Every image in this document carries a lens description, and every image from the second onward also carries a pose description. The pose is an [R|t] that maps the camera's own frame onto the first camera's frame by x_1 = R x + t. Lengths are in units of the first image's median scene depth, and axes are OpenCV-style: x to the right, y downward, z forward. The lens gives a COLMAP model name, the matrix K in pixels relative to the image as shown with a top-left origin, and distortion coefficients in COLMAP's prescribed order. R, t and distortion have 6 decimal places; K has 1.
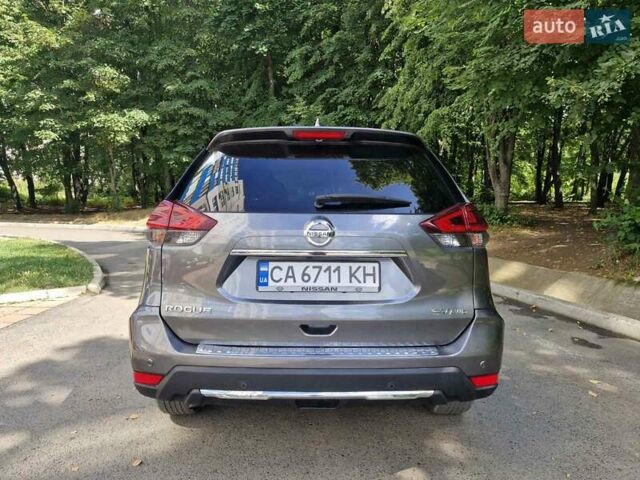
lens RADIAL K [[475.4, 0, 316.9], [0, 475.4, 241.2], [0, 0, 1]] dist [0.007796, -0.006611]
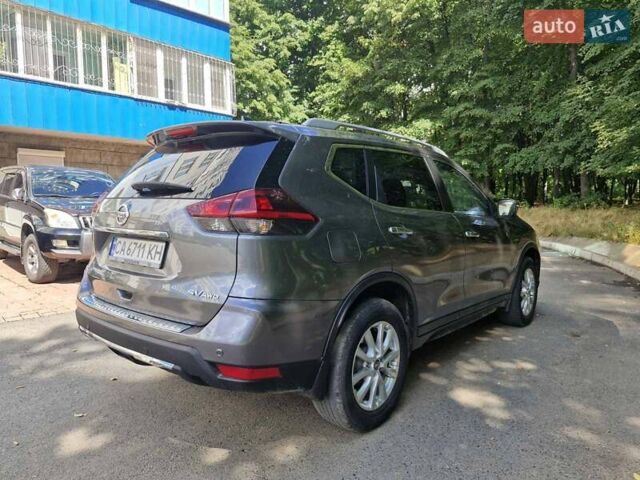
lens RADIAL K [[475.4, 0, 316.9], [0, 475.4, 241.2], [0, 0, 1]] dist [0.007796, -0.006611]
pose [[0.723848, 0.039152, -0.688847, 0.198231], [-0.049392, 0.998768, 0.004866, 0.003252], [0.688189, 0.030501, 0.724890, 0.074445]]
